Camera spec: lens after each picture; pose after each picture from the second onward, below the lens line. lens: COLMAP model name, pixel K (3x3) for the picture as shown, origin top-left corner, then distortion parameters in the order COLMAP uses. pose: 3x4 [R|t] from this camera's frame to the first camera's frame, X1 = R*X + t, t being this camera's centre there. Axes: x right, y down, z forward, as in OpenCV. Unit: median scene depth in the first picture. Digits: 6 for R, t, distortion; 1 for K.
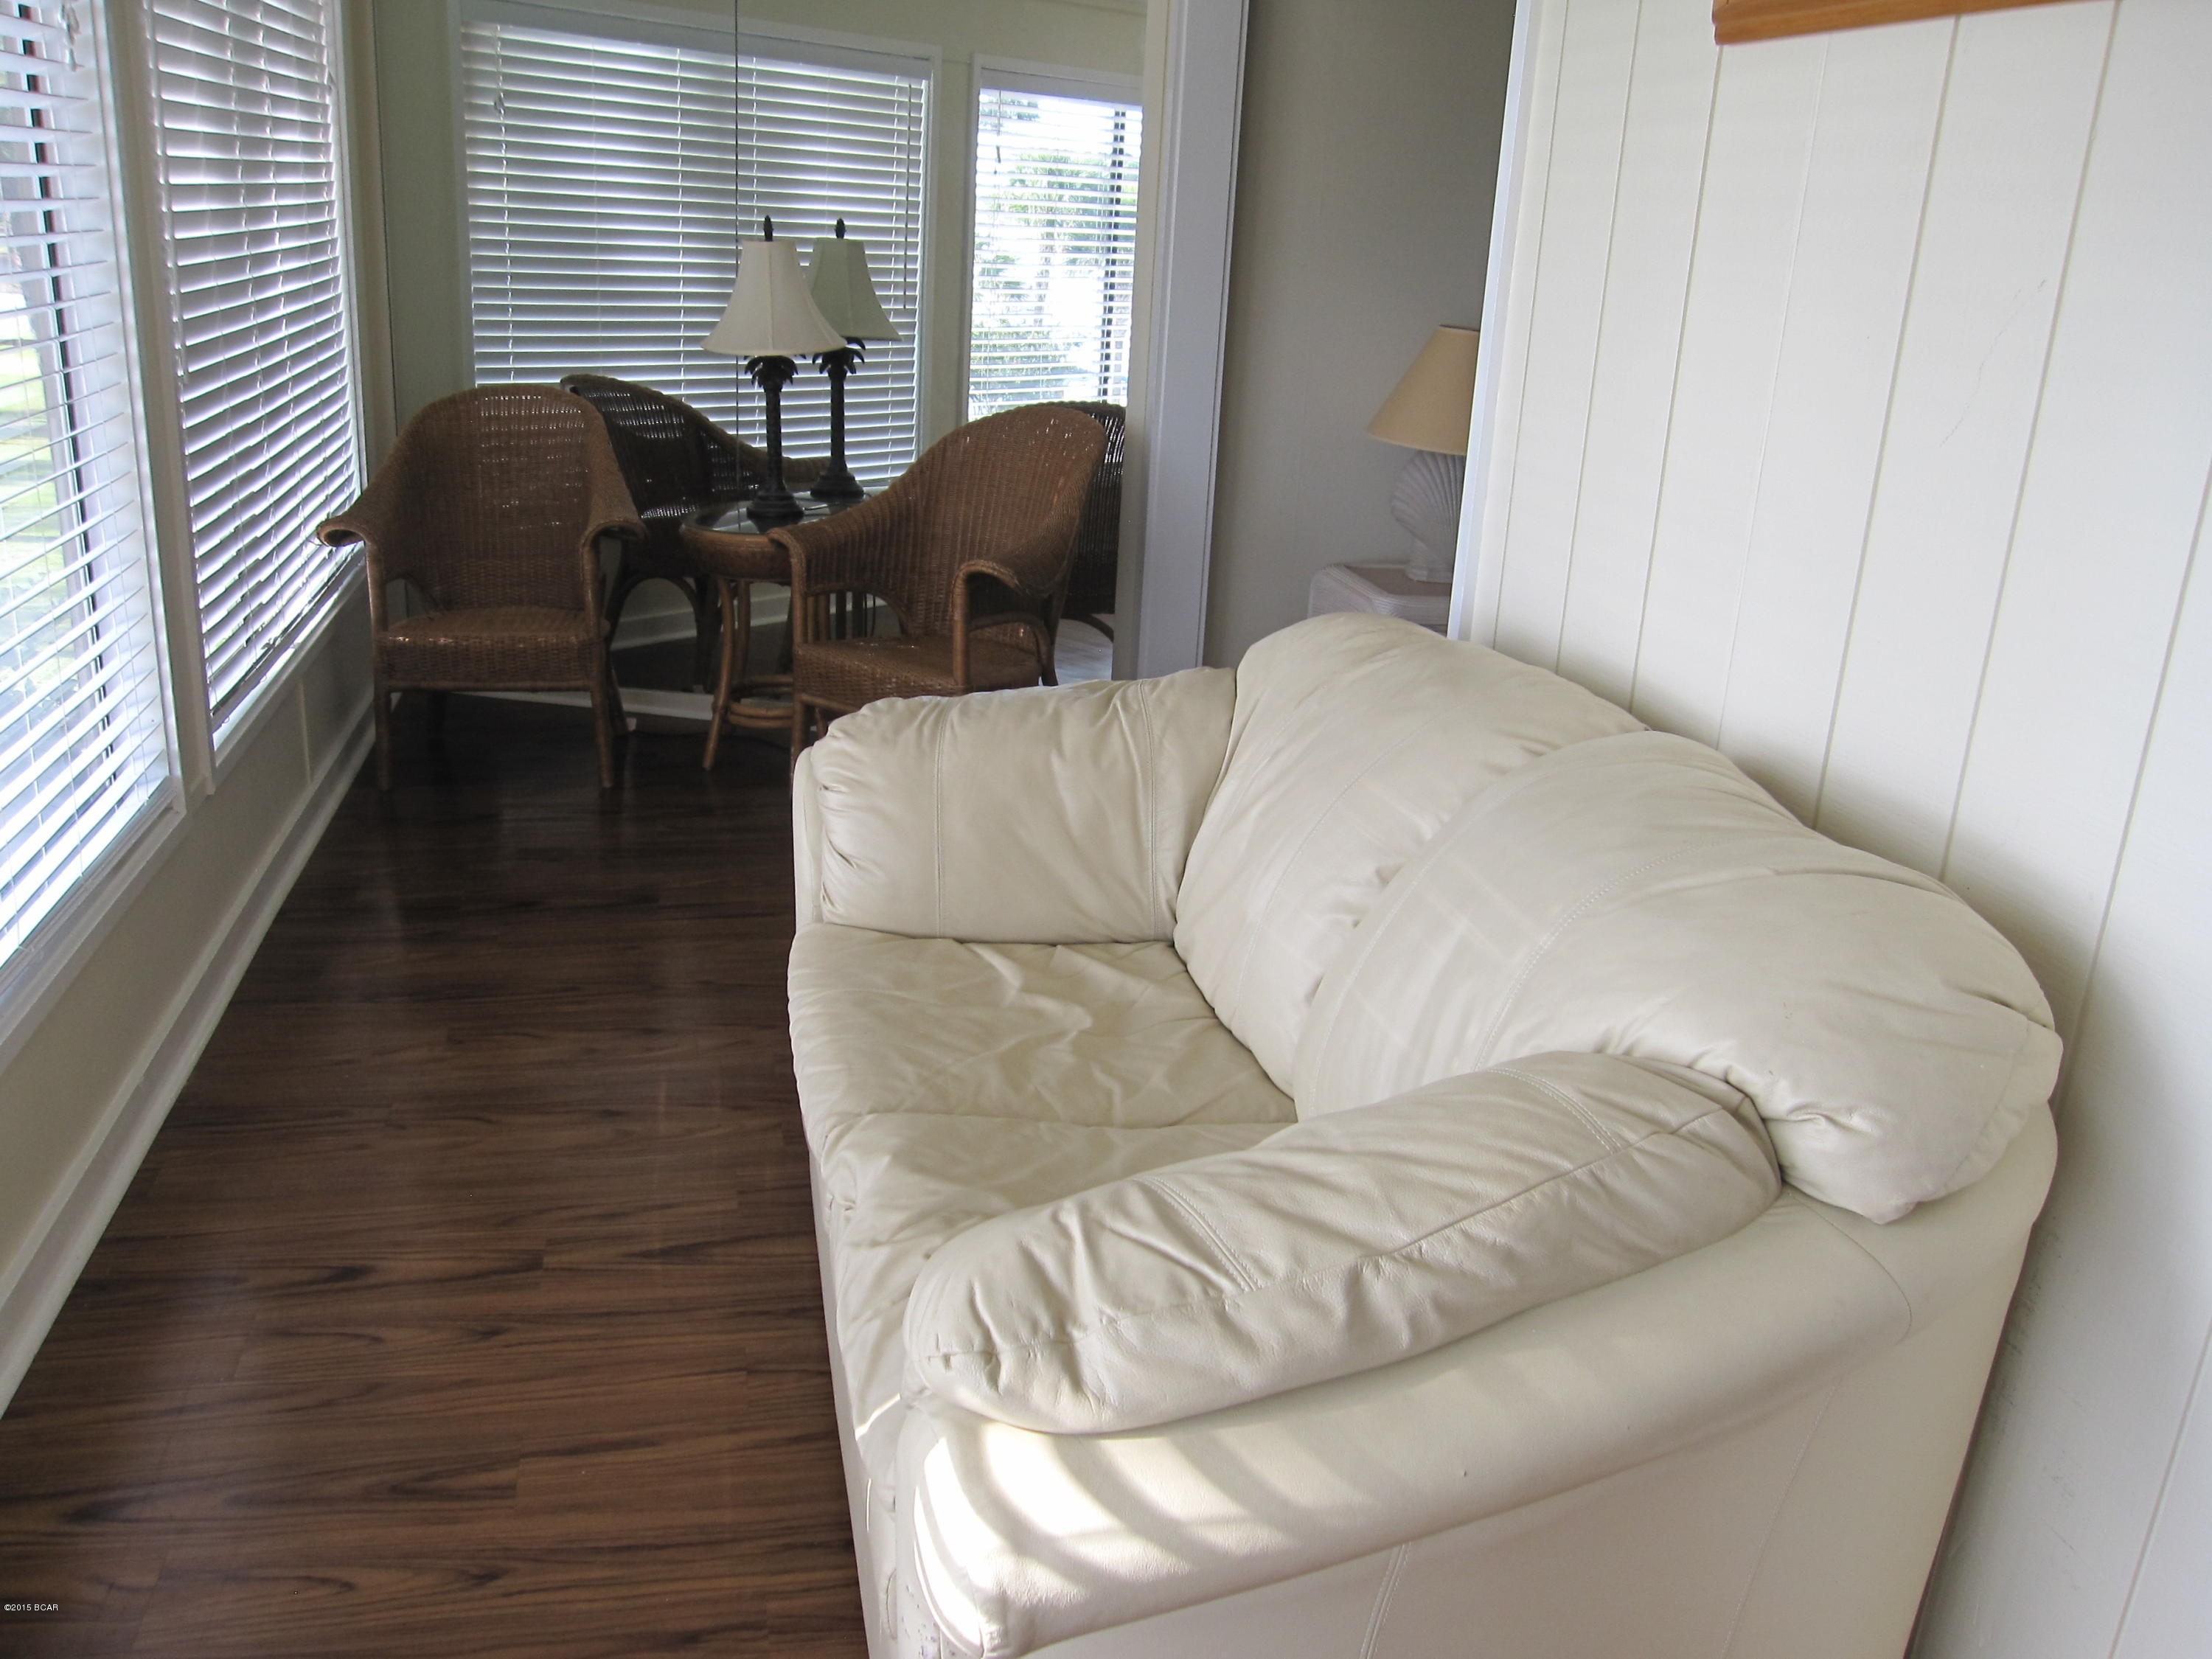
lens RADIAL K [[1845.3, 0, 1081.8], [0, 1845.3, 827.5], [0, 0, 1]] dist [-0.034249, -0.003399]
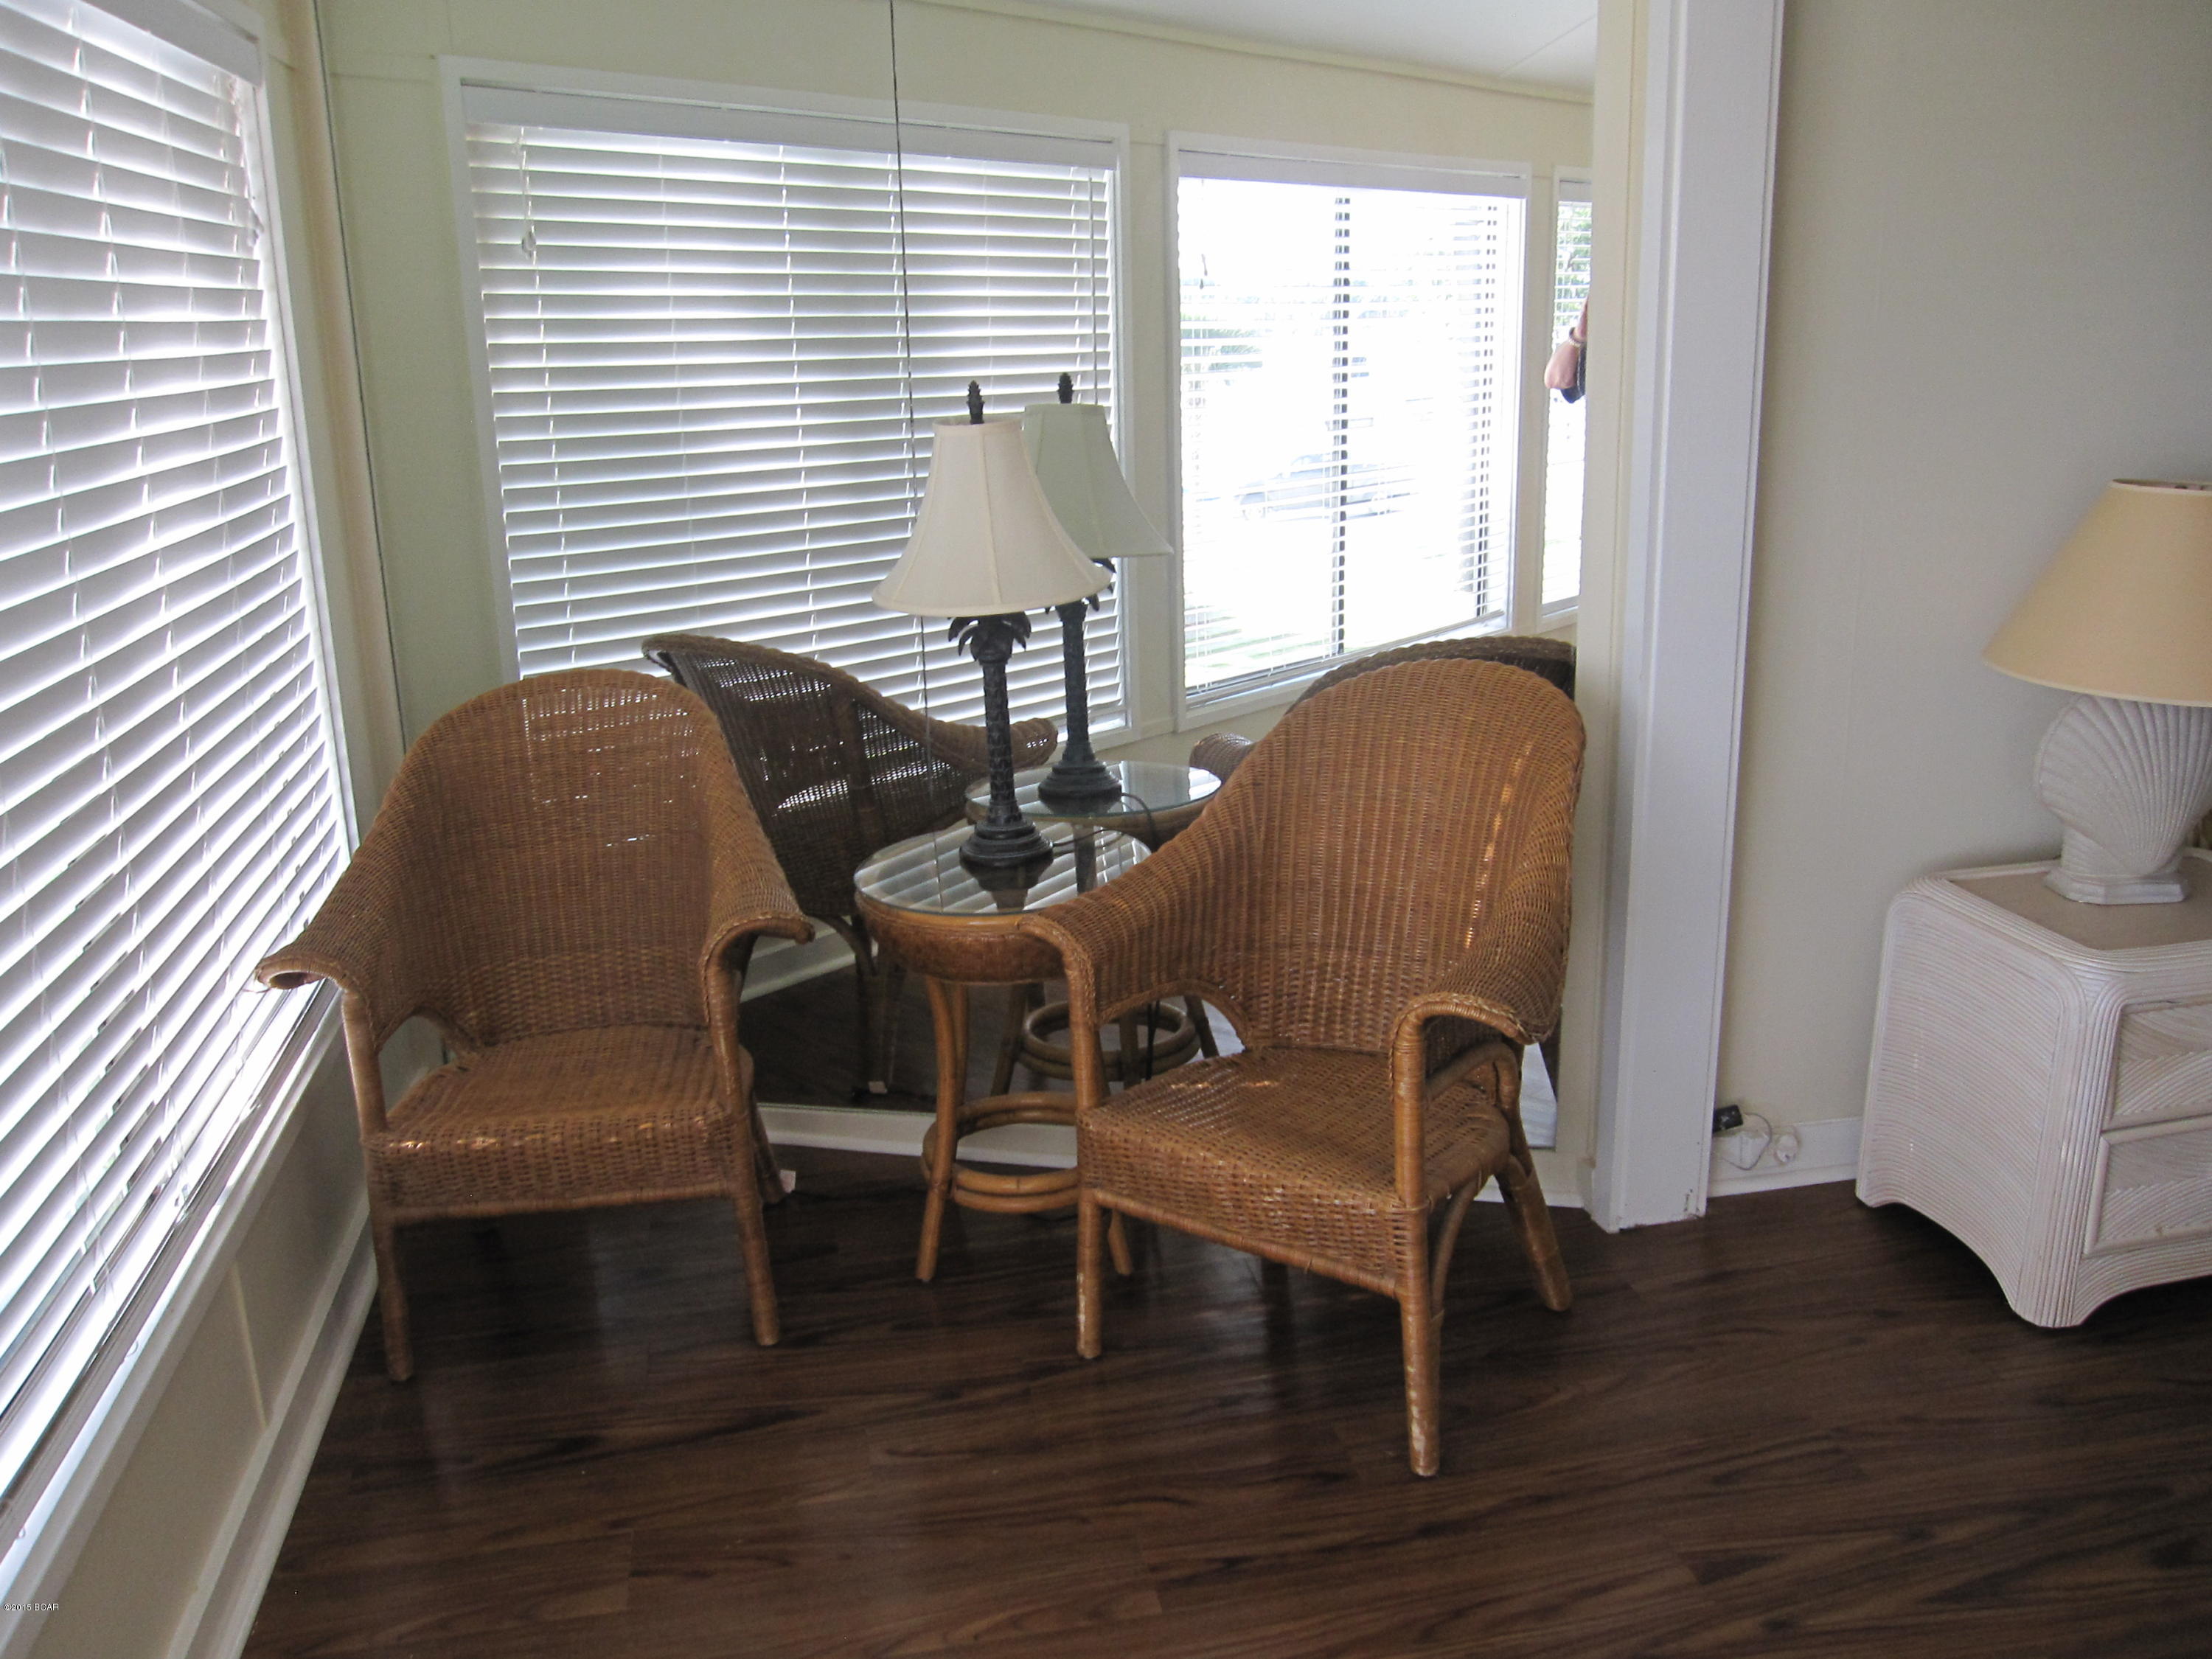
lens RADIAL K [[1818.0, 0, 1098.8], [0, 1818.0, 832.5], [0, 0, 1]] dist [-0.052881, 0.015466]
pose [[0.997121, -0.070737, -0.027311, -0.116457], [0.069319, 0.996351, -0.049794, -0.143452], [0.030734, 0.047758, 0.998386, 0.387545]]
